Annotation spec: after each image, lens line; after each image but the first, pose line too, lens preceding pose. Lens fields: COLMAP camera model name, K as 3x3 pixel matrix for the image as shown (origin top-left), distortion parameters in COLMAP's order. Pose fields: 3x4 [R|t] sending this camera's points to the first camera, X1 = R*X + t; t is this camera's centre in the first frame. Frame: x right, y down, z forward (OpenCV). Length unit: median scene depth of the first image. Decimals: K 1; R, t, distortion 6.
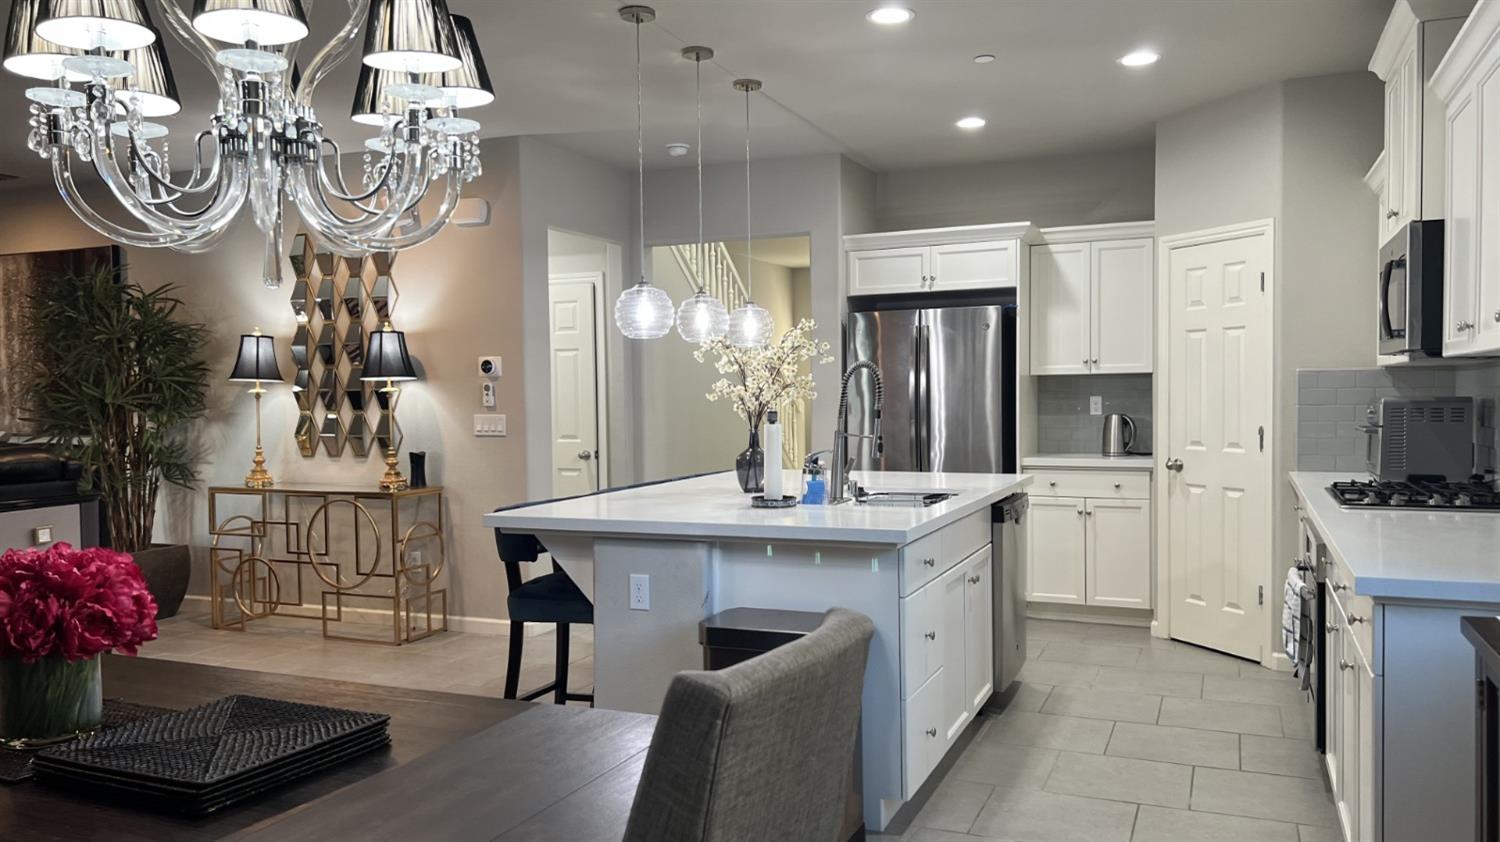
lens RADIAL K [[1124.1, 0, 754.7], [0, 1124.1, 430.1], [0, 0, 1]] dist [0.107708, -0.156606]
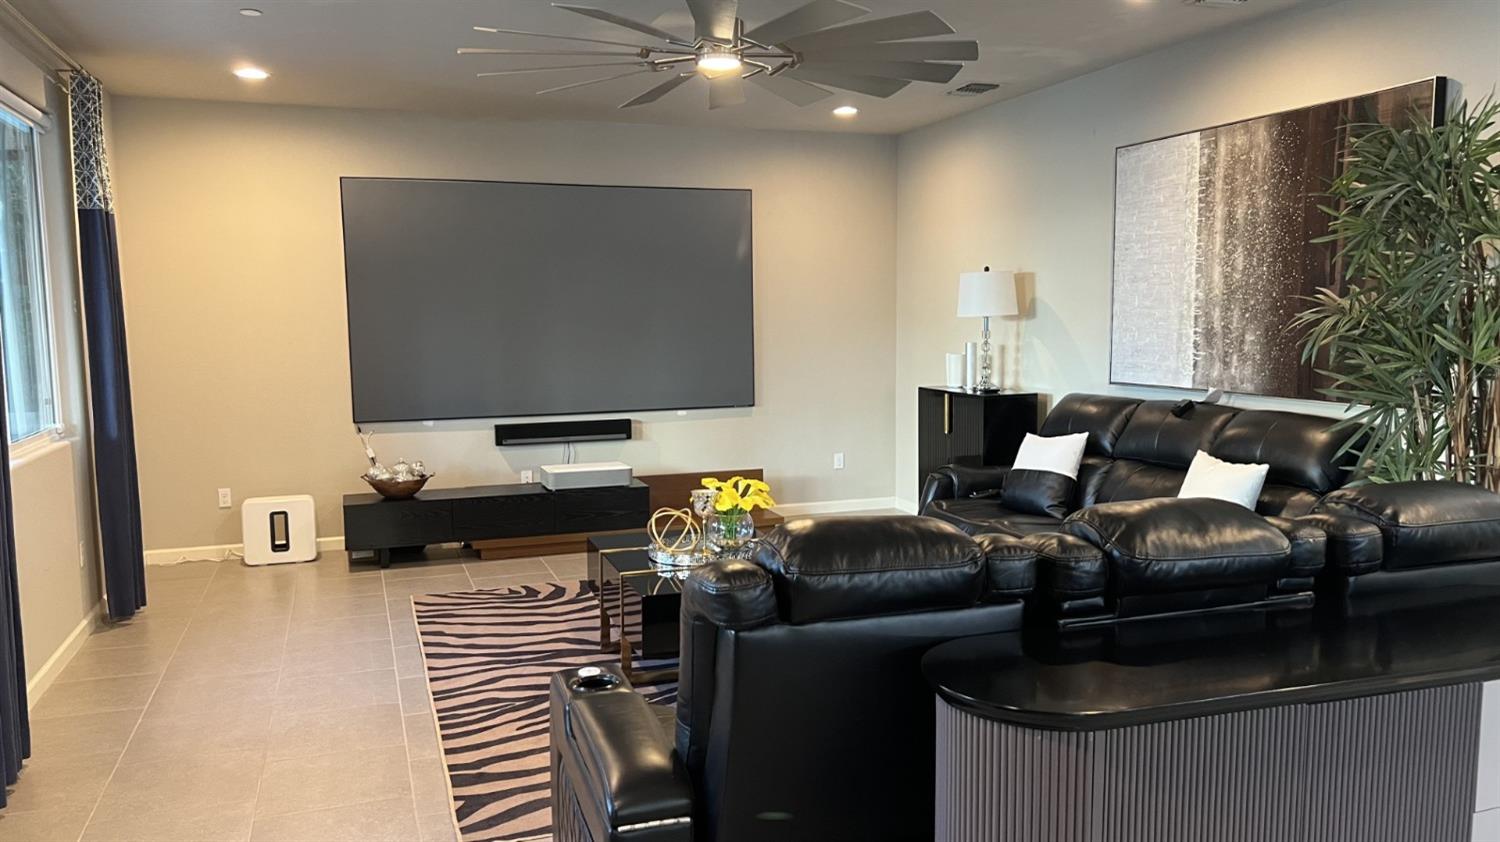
lens RADIAL K [[1124.1, 0, 754.7], [0, 1124.1, 430.1], [0, 0, 1]] dist [0.107708, -0.156606]
pose [[0.679674, 0.084211, -0.728665, -0.406219], [-0.023268, 0.995363, 0.093329, -0.036191], [0.733145, -0.046479, 0.678482, 0.396278]]
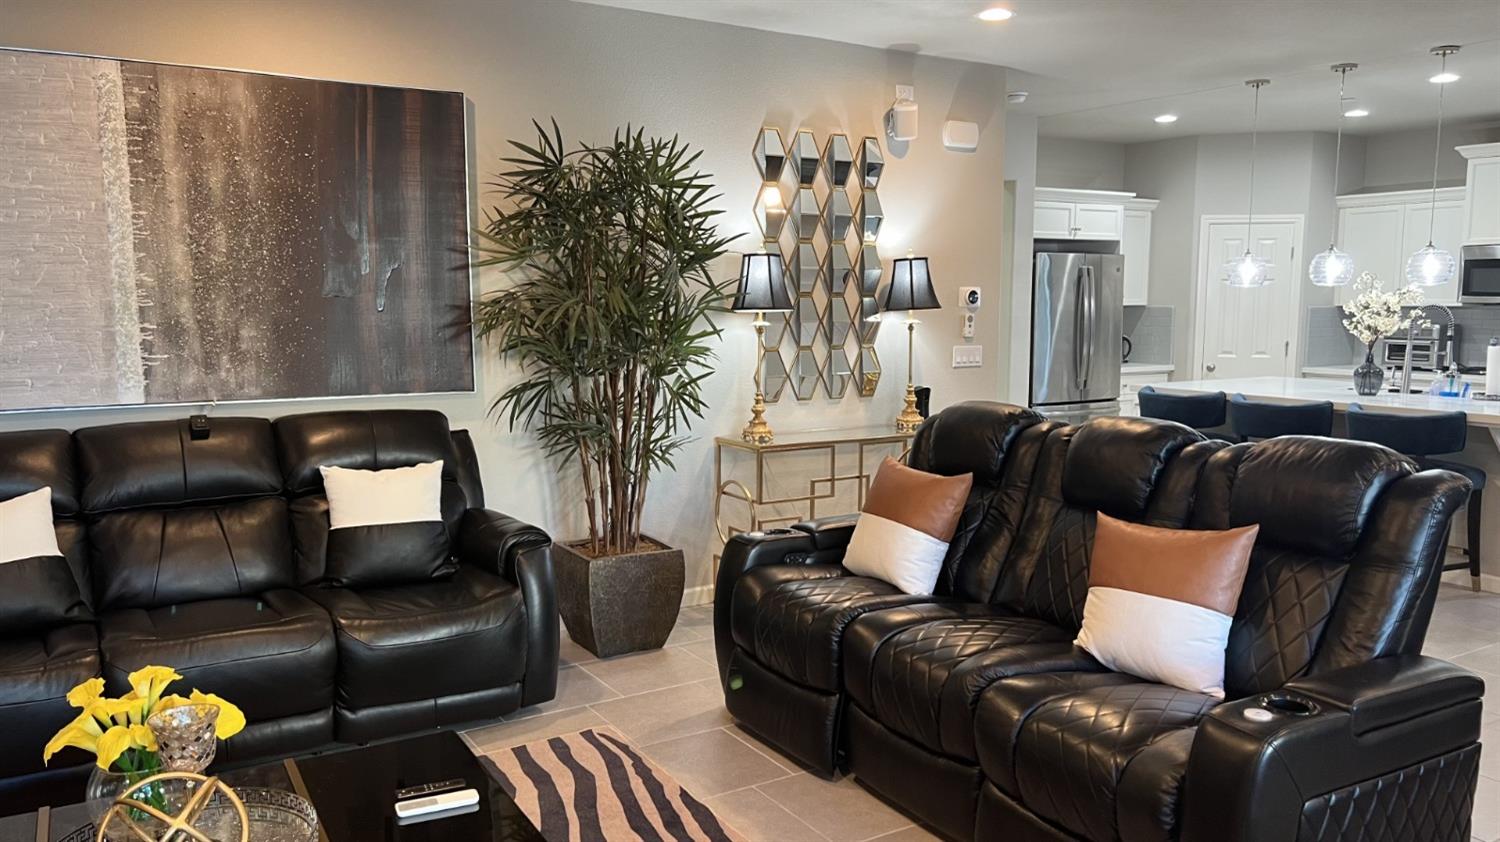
lens RADIAL K [[1158.6, 0, 748.7], [0, 1158.6, 433.7], [0, 0, 1]] dist [0.069272, -0.075882]
pose [[0.567544, -0.085855, 0.818855, -1.145266], [0.020449, 0.995711, 0.090225, -0.031482], [-0.823089, -0.034462, 0.566866, 0.554956]]
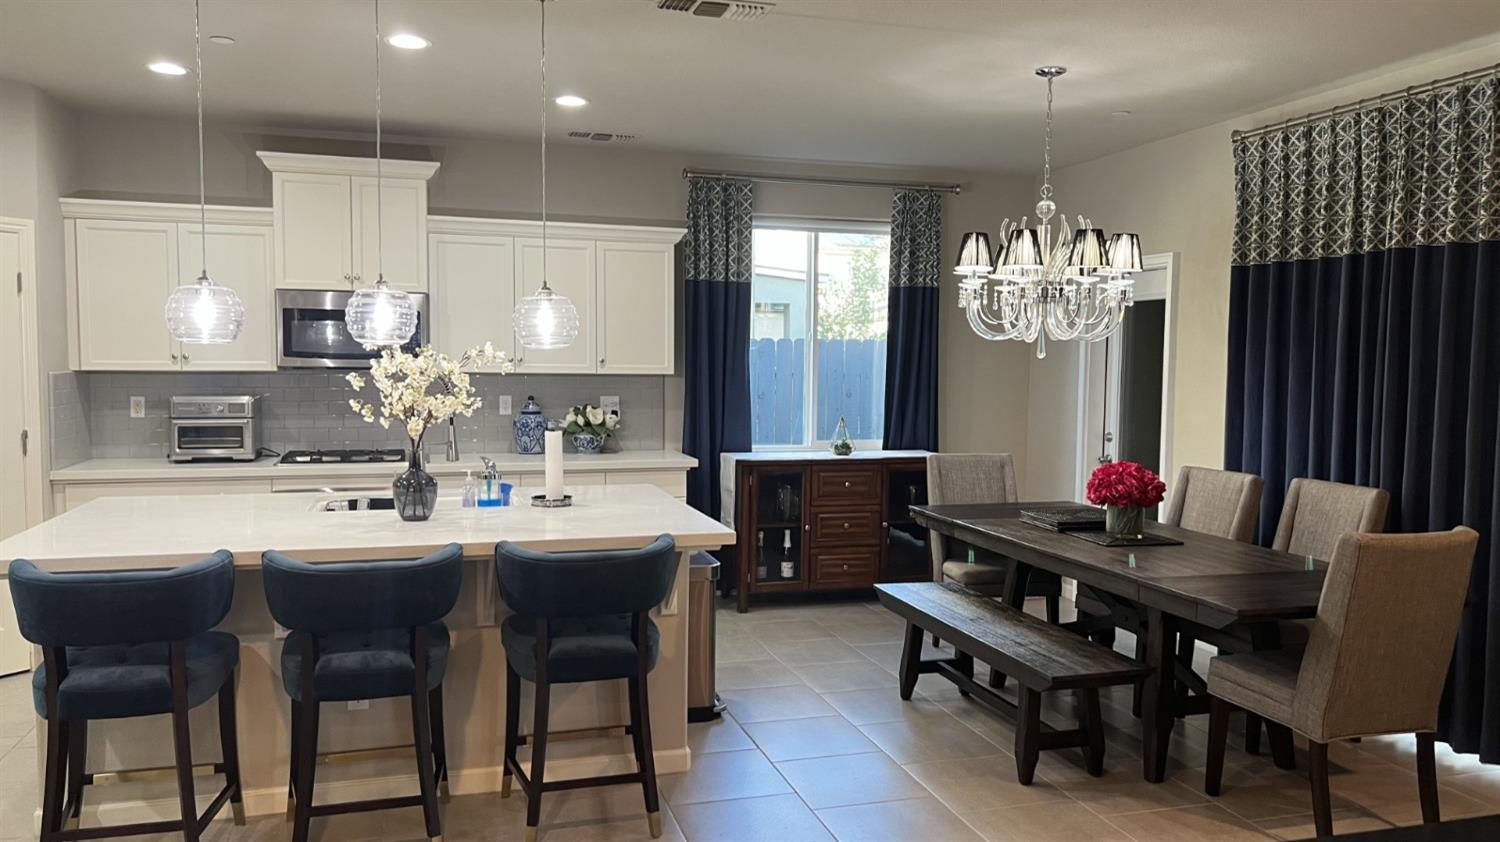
lens RADIAL K [[1124.1, 0, 754.7], [0, 1124.1, 430.1], [0, 0, 1]] dist [0.107708, -0.156606]
pose [[-0.640348, -0.046388, 0.766683, -0.583552], [0.022860, 0.996581, 0.079391, -0.055156], [-0.767744, 0.068364, -0.637099, 0.943251]]
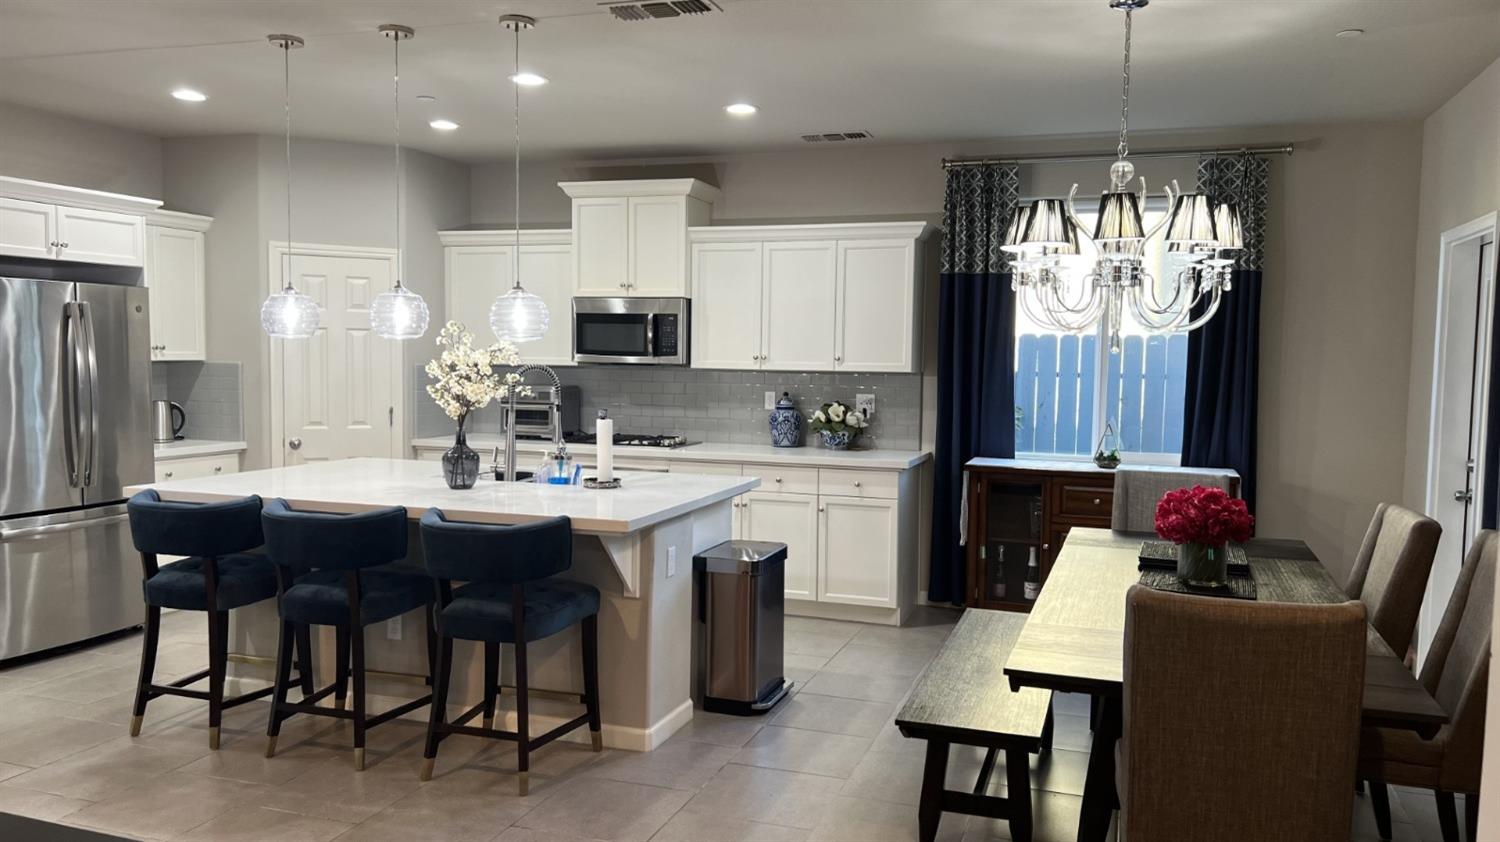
lens RADIAL K [[1124.1, 0, 754.7], [0, 1124.1, 430.1], [0, 0, 1]] dist [0.107708, -0.156606]
pose [[-0.072659, -0.059469, 0.995582, -0.729138], [0.020139, 0.997930, 0.061079, -0.039326], [-0.997153, 0.024488, -0.071311, 0.555562]]
